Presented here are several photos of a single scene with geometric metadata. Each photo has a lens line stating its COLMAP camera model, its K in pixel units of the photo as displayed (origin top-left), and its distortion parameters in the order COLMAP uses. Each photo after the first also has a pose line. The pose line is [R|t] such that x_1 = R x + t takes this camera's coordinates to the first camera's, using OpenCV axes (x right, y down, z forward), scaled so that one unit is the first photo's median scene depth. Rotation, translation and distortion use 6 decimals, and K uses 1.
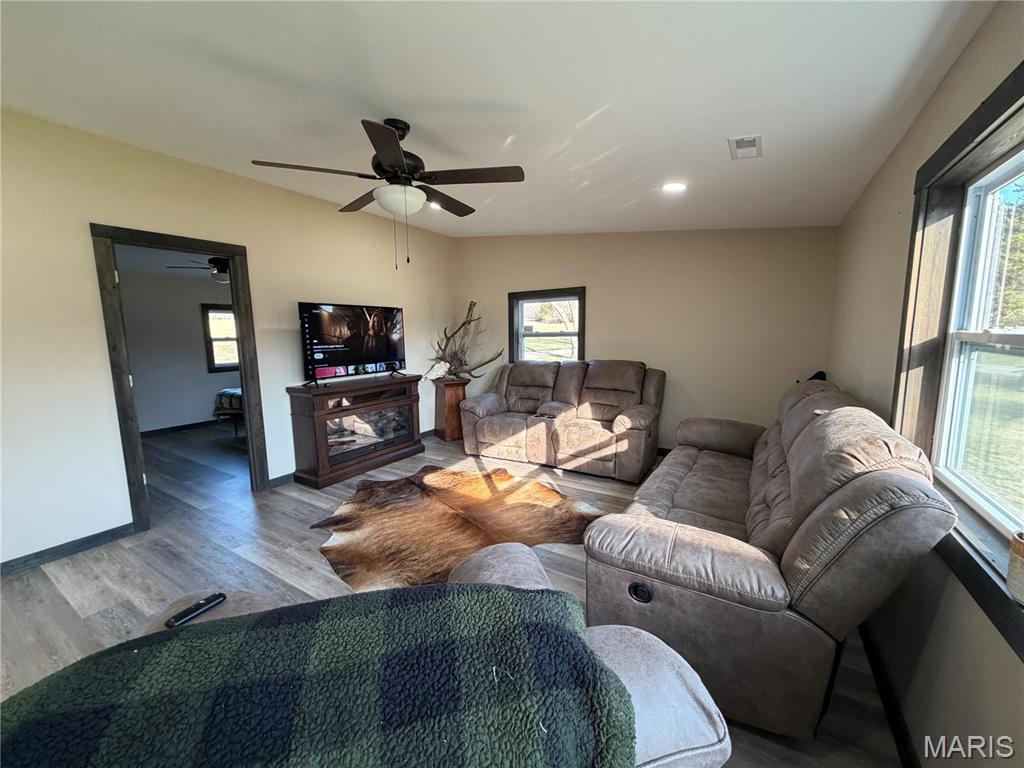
lens RADIAL K [[405.6, 0, 510.1], [0, 405.6, 383.1], [0, 0, 1]] dist [0.003251, 0.000219]
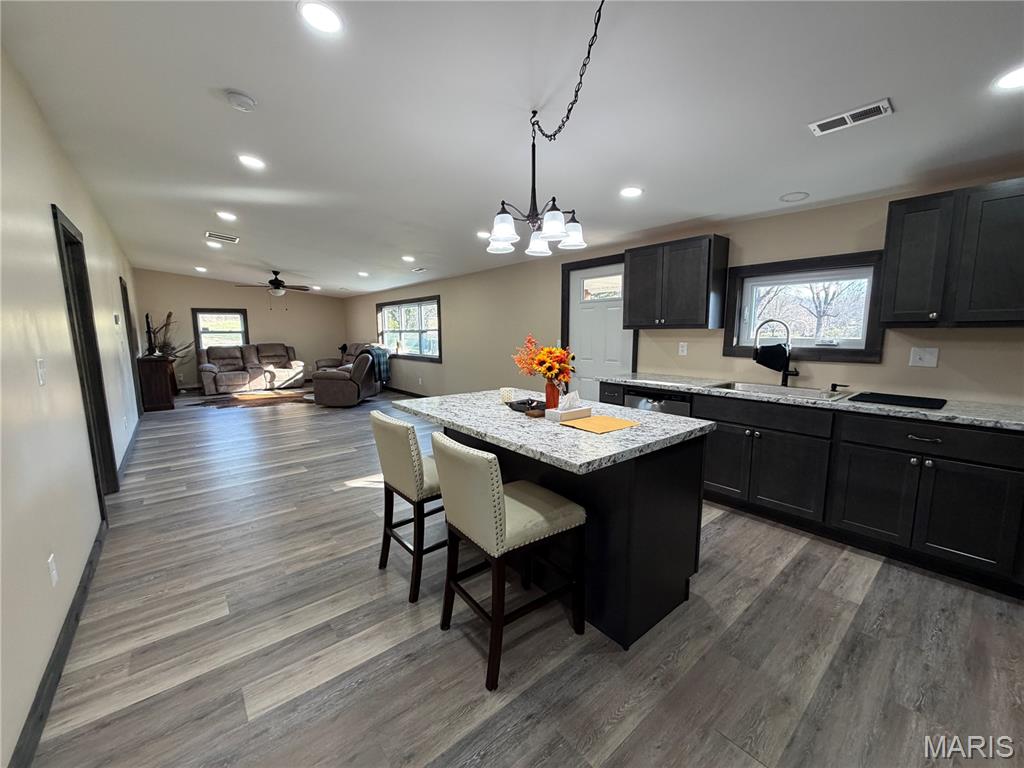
lens RADIAL K [[405.6, 0, 508.0], [0, 405.6, 379.5], [0, 0, 1]] dist [0.003251, 0.000219]
pose [[0.324523, -0.101108, 0.940458, -1.346893], [0.120403, 0.990598, 0.064951, 0.143897], [-0.938183, 0.092155, 0.333646, -0.912852]]
